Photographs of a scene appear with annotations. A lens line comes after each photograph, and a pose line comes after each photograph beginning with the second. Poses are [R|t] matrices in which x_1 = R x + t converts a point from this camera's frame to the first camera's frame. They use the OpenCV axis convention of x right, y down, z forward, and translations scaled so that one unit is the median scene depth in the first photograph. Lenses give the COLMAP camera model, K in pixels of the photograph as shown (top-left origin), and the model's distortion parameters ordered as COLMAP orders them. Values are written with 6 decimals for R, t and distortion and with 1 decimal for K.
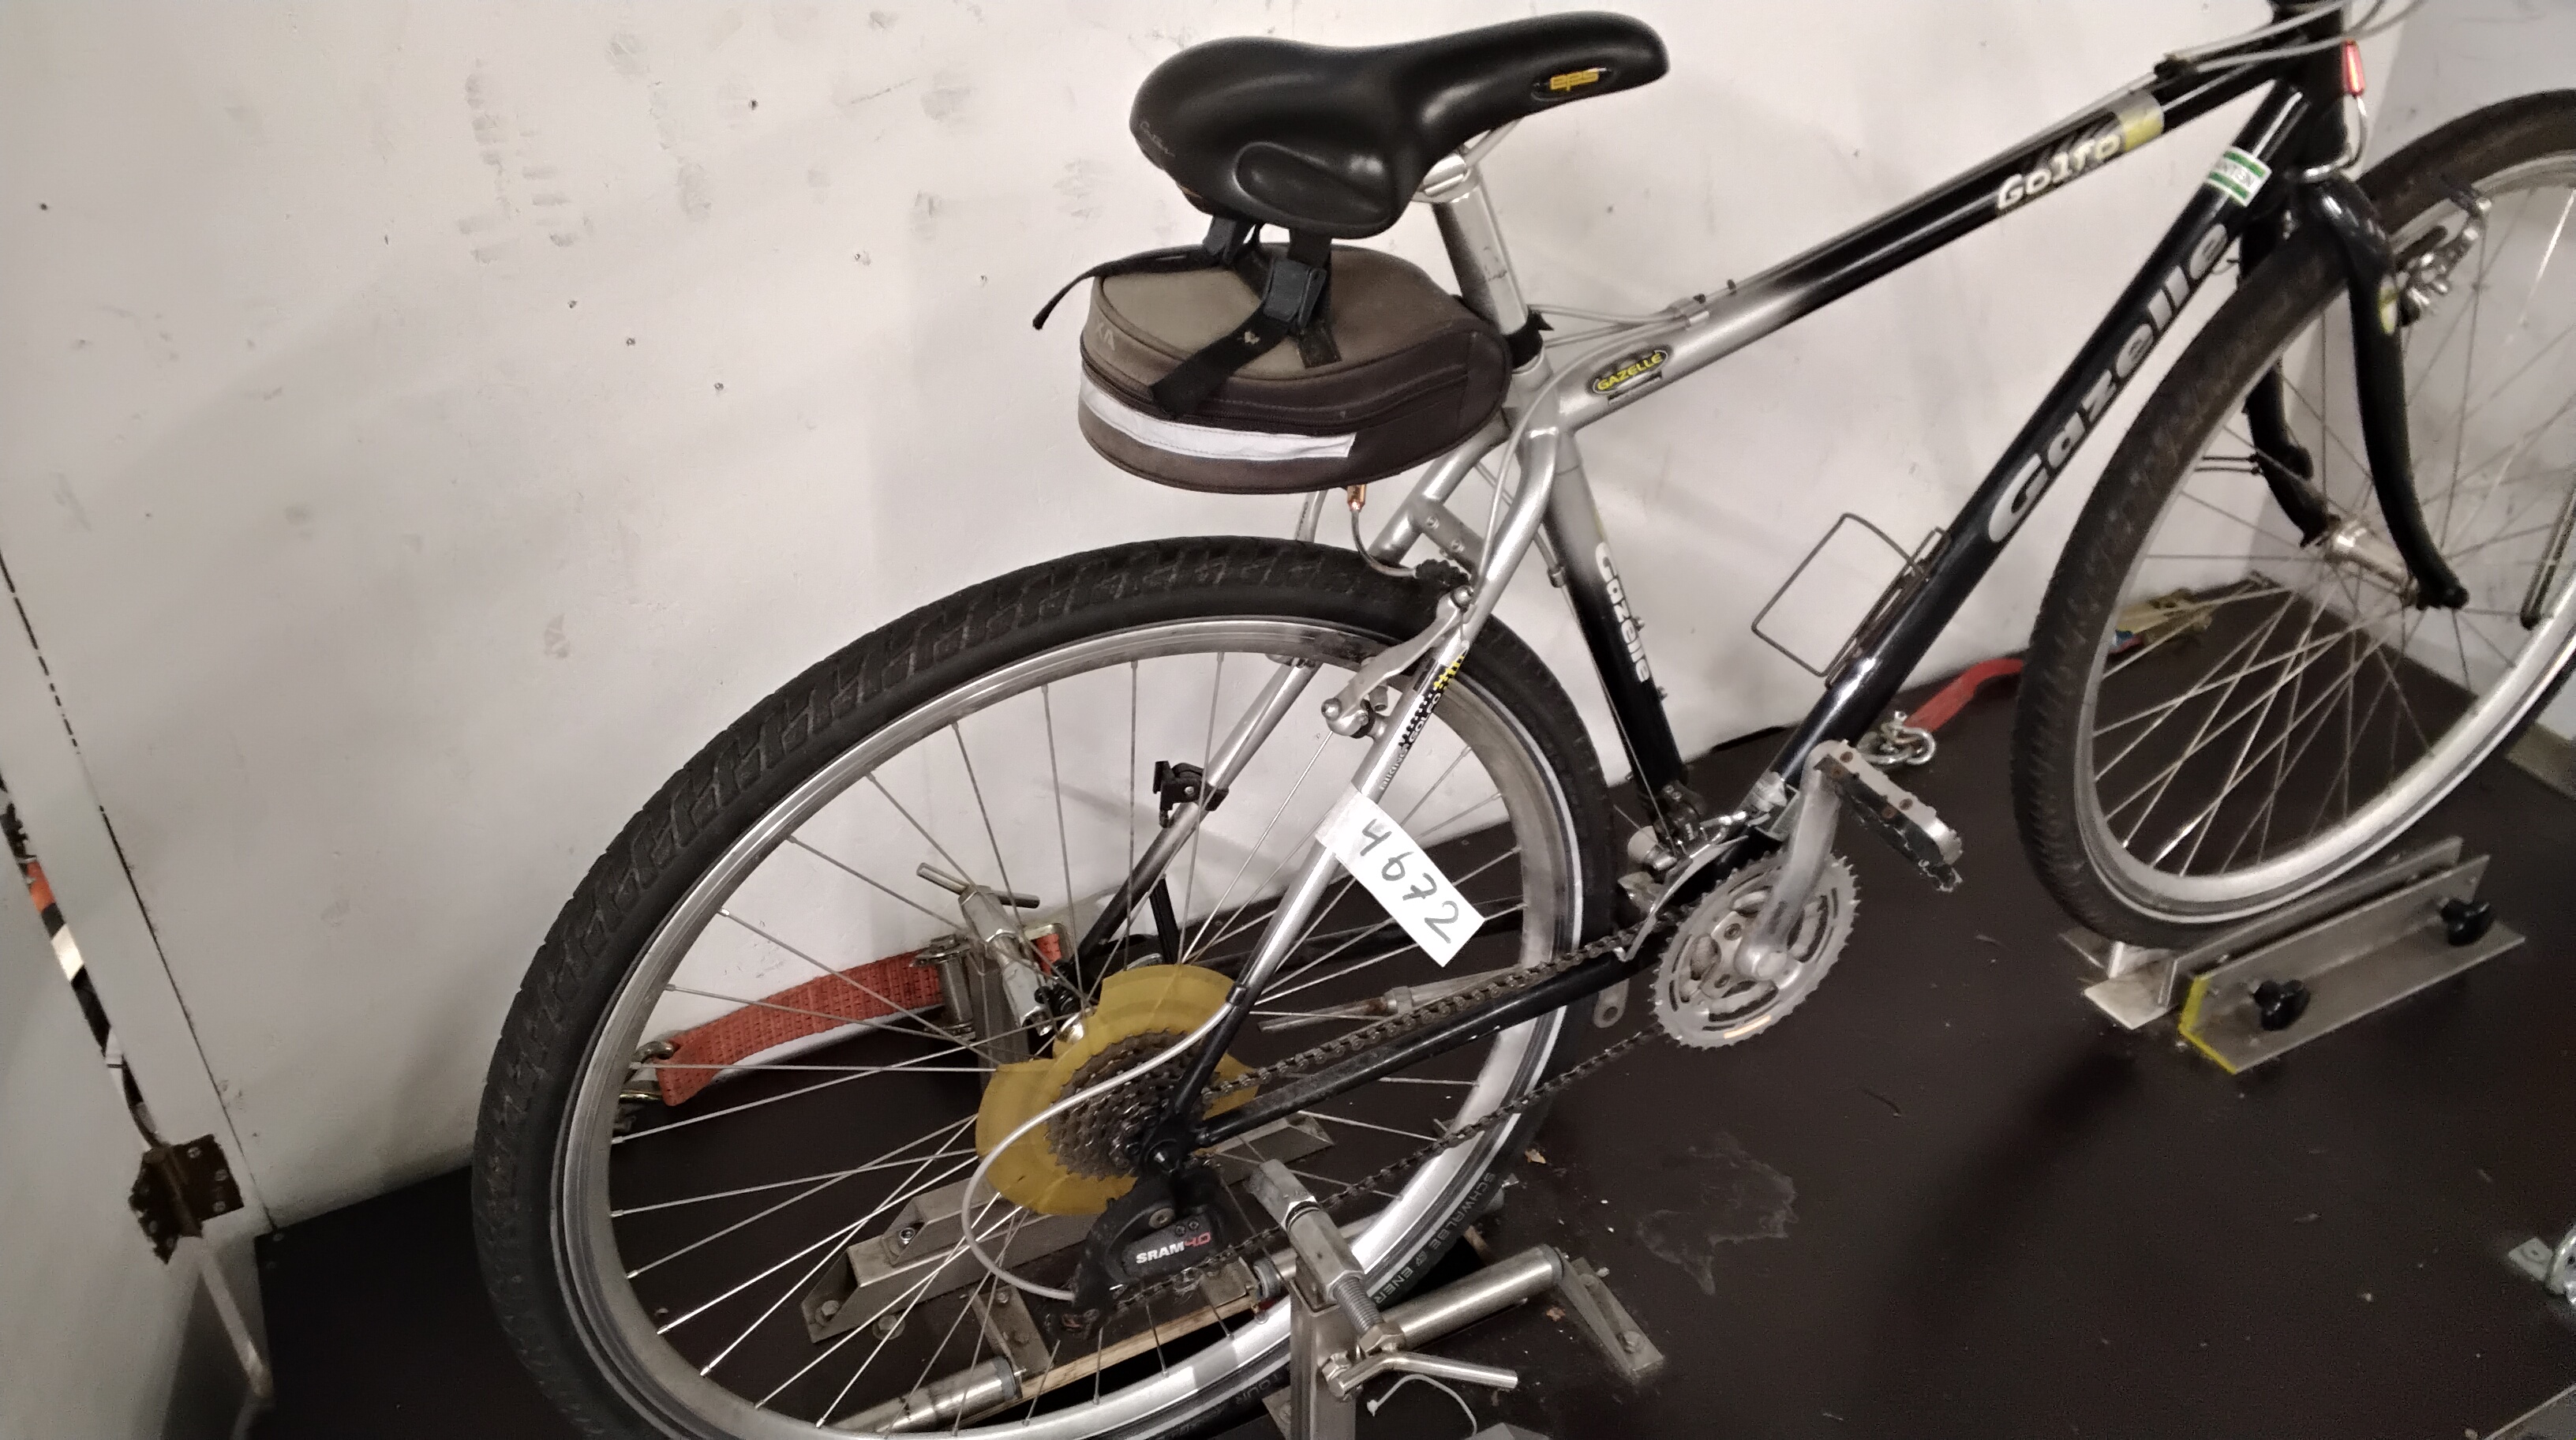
lens RADIAL K [[2019.3, 0, 1301.1], [0, 2019.3, 724.8], [0, 0, 1]] dist [0.091250, -0.141315]
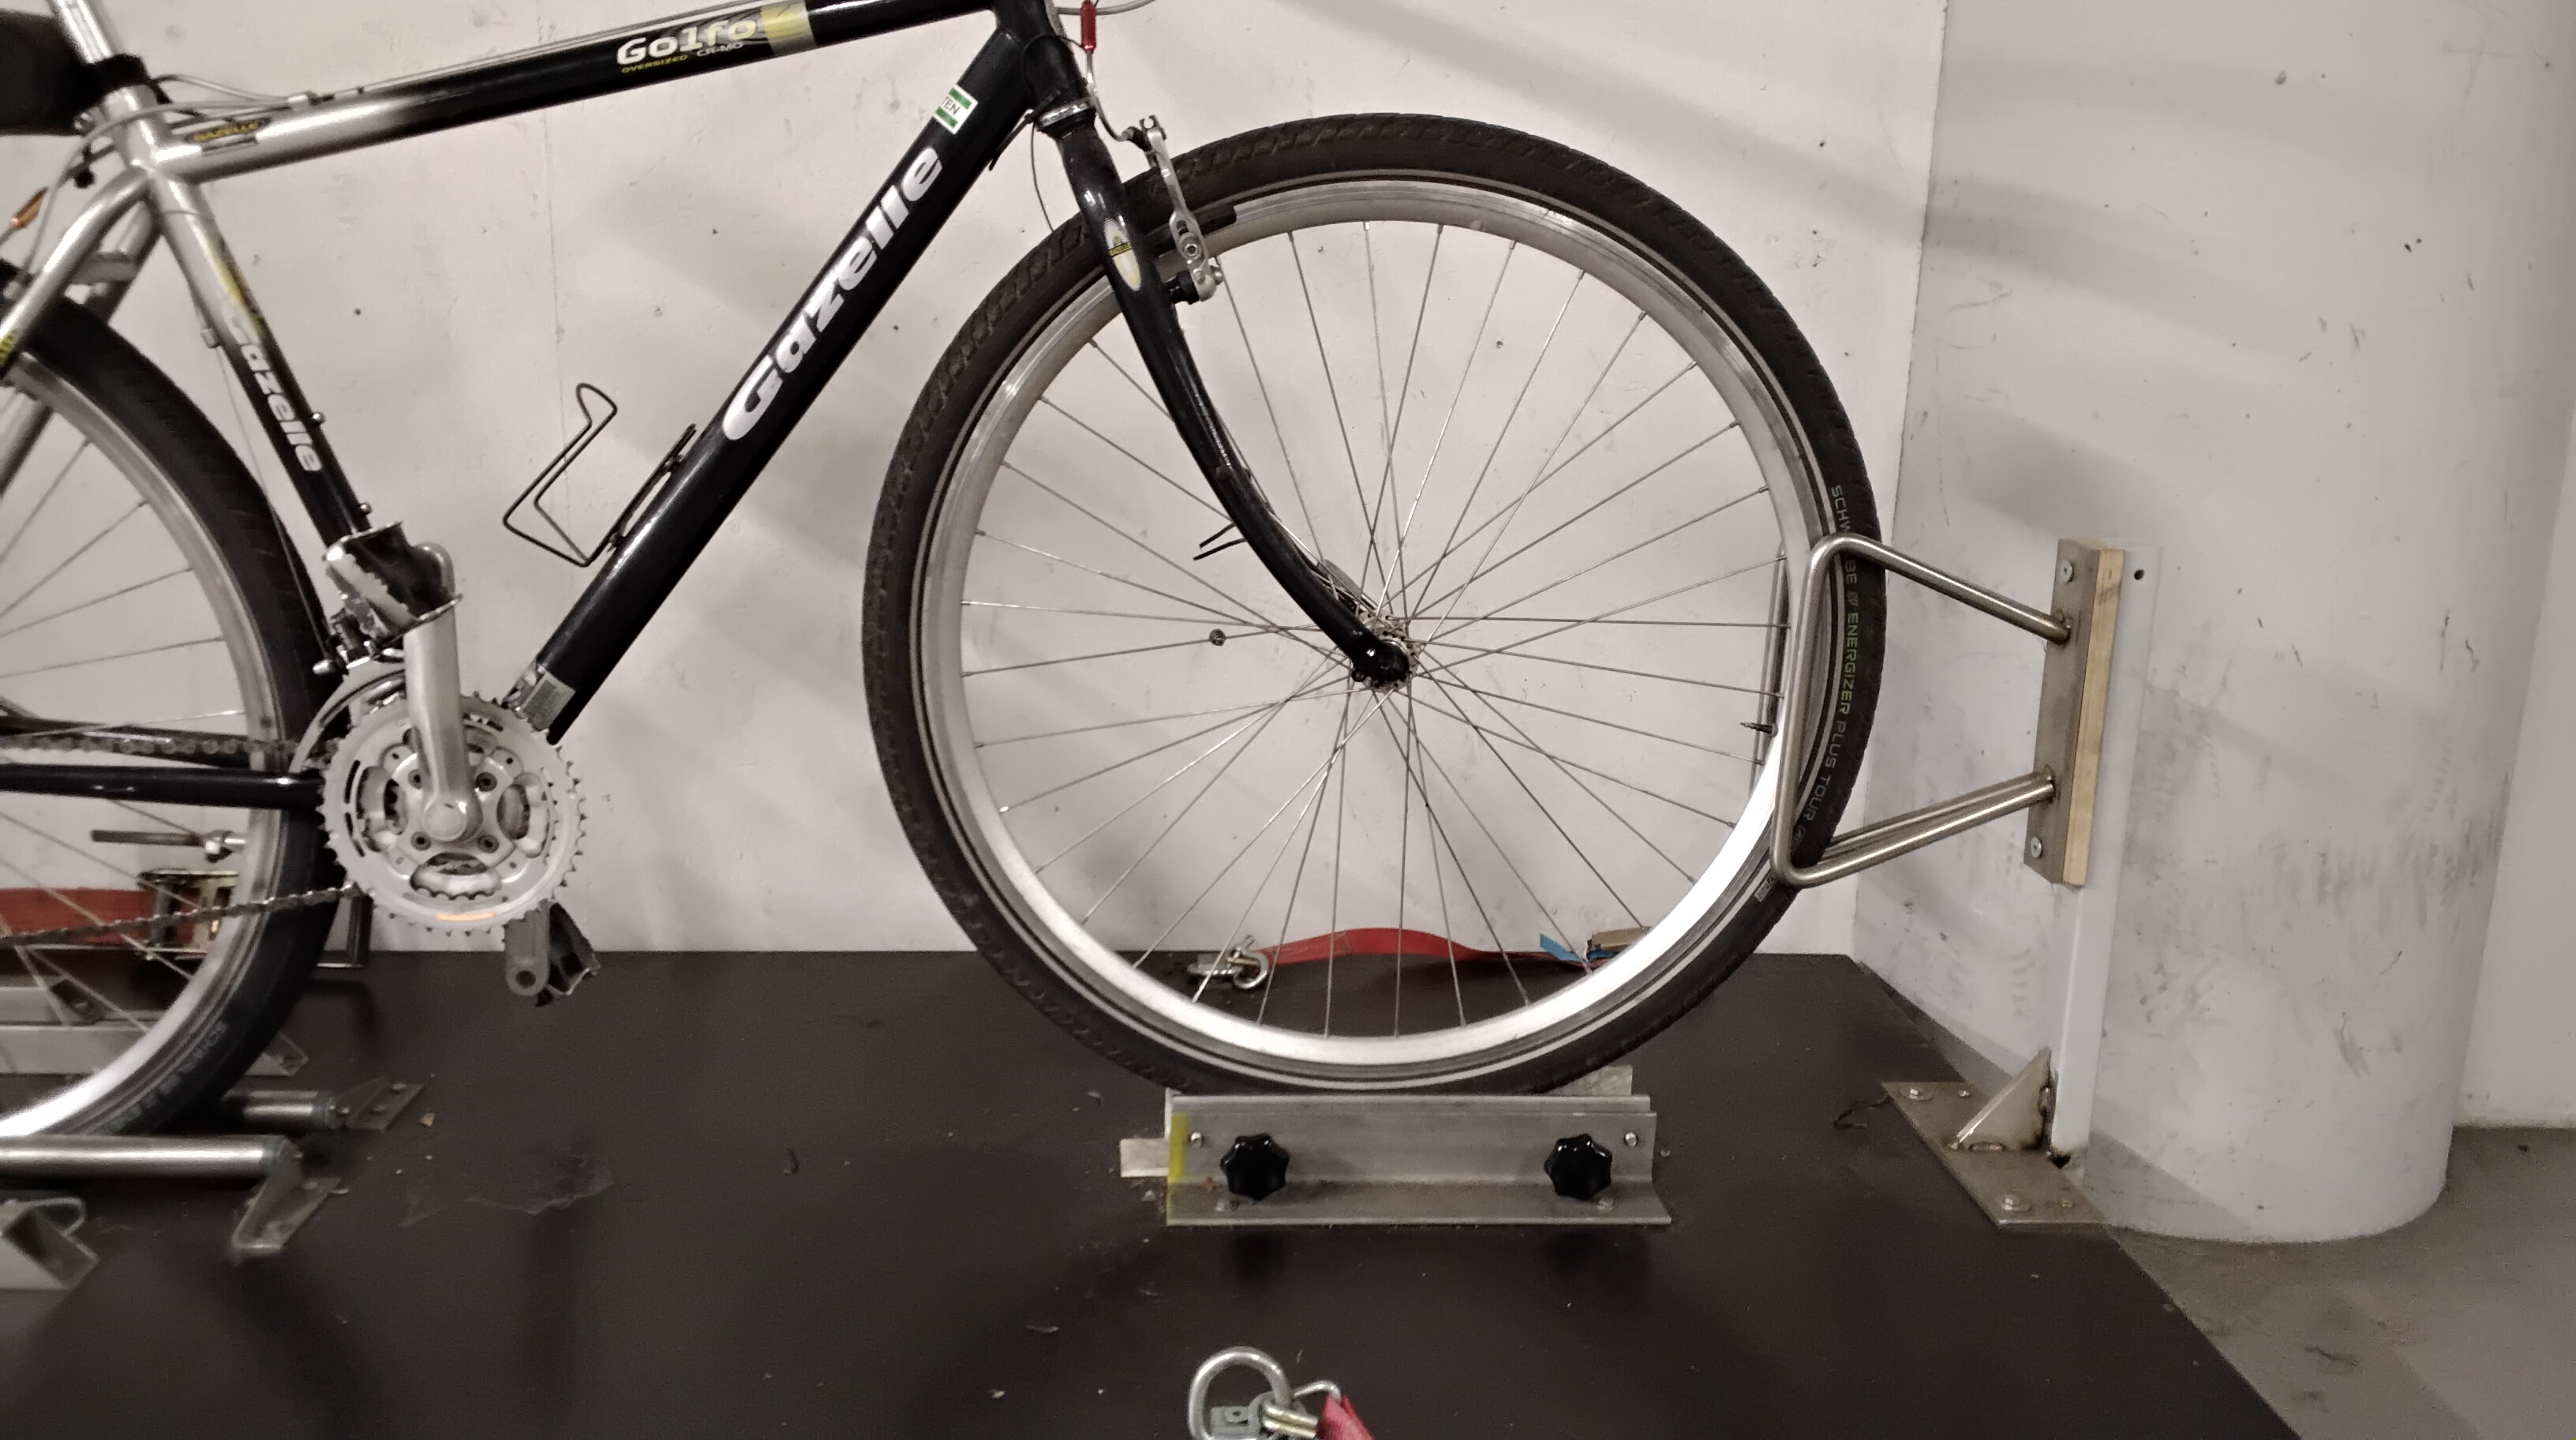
lens RADIAL K [[2019.3, 0, 1310.9], [0, 2019.3, 728.4], [0, 0, 1]] dist [0.091250, -0.141315]
pose [[0.917556, 0.121101, -0.378714, 1.057344], [-0.249717, 0.916718, -0.311880, 0.301300], [0.309405, 0.380739, 0.871382, 0.270446]]
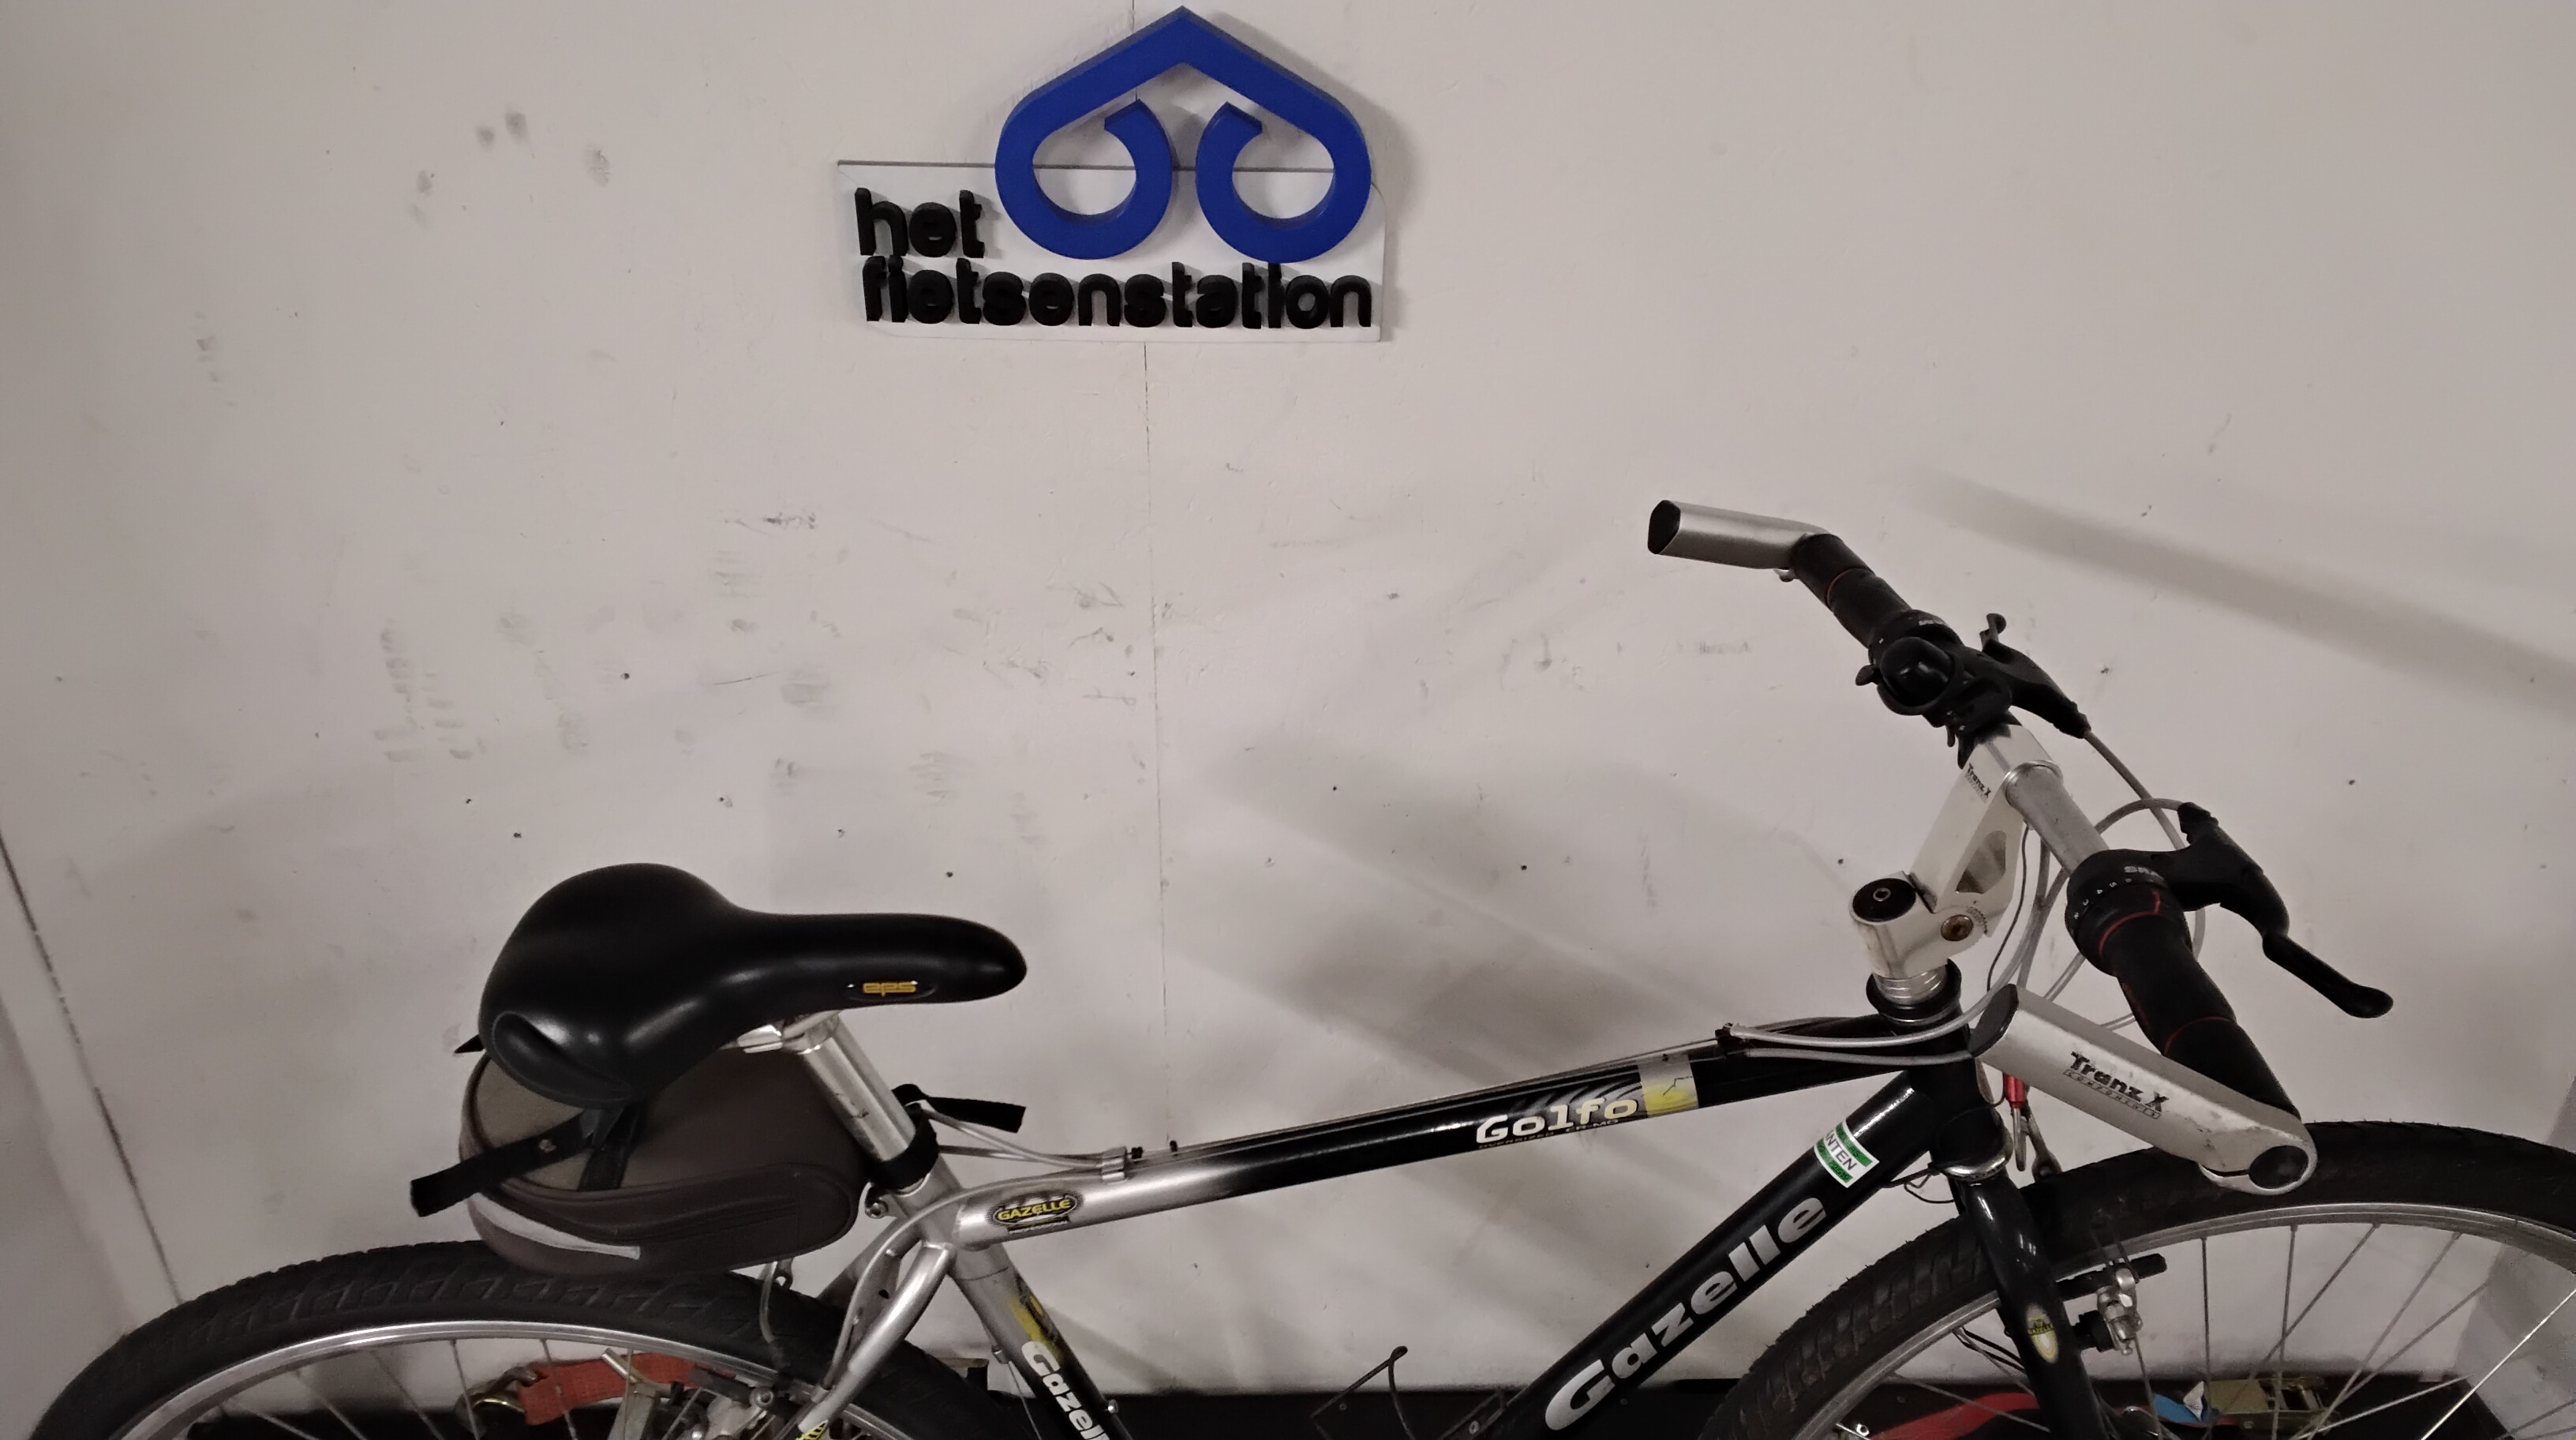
lens RADIAL K [[2019.3, 0, 1307.4], [0, 2019.3, 708.8], [0, 0, 1]] dist [0.091250, -0.141315]
pose [[0.902773, 0.233598, -0.361156, 0.522740], [-0.254910, 0.966893, -0.011800, -0.386085], [0.346442, 0.102715, 0.932431, 0.061919]]
